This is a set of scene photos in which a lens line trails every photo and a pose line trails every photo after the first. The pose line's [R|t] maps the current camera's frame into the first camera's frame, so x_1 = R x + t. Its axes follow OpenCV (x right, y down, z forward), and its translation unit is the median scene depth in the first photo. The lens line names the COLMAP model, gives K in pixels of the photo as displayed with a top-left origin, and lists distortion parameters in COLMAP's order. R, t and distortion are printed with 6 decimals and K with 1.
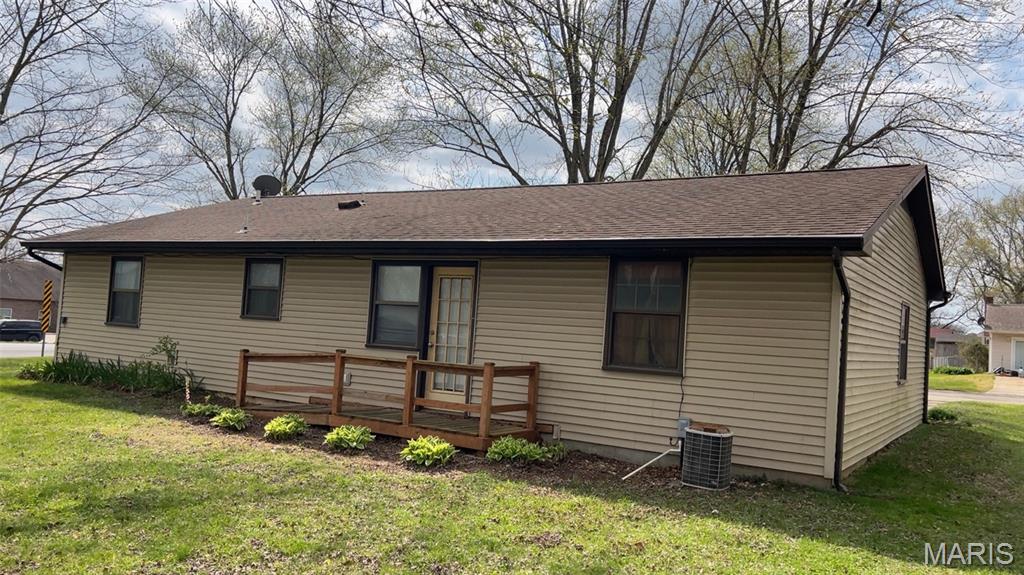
lens RADIAL K [[769.9, 0, 512.0], [0, 769.9, 287.5], [0, 0, 1]] dist [0.005038, 0.000895]
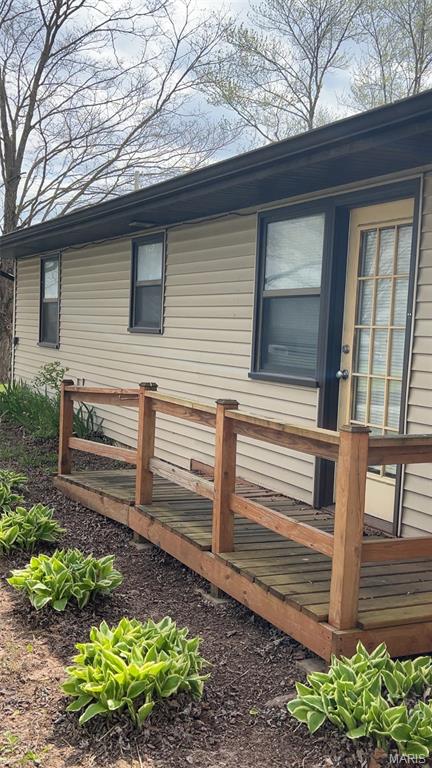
lens RADIAL K [[814.5, 0, 216.0], [0, 814.5, 384.0], [0, 0, 1]] dist [0.014111, 0.003750]
pose [[0.841829, 0.012101, -0.539608, 0.097569], [0.037388, 0.996040, 0.080664, 0.034770], [0.538448, -0.088081, 0.838043, 0.509080]]
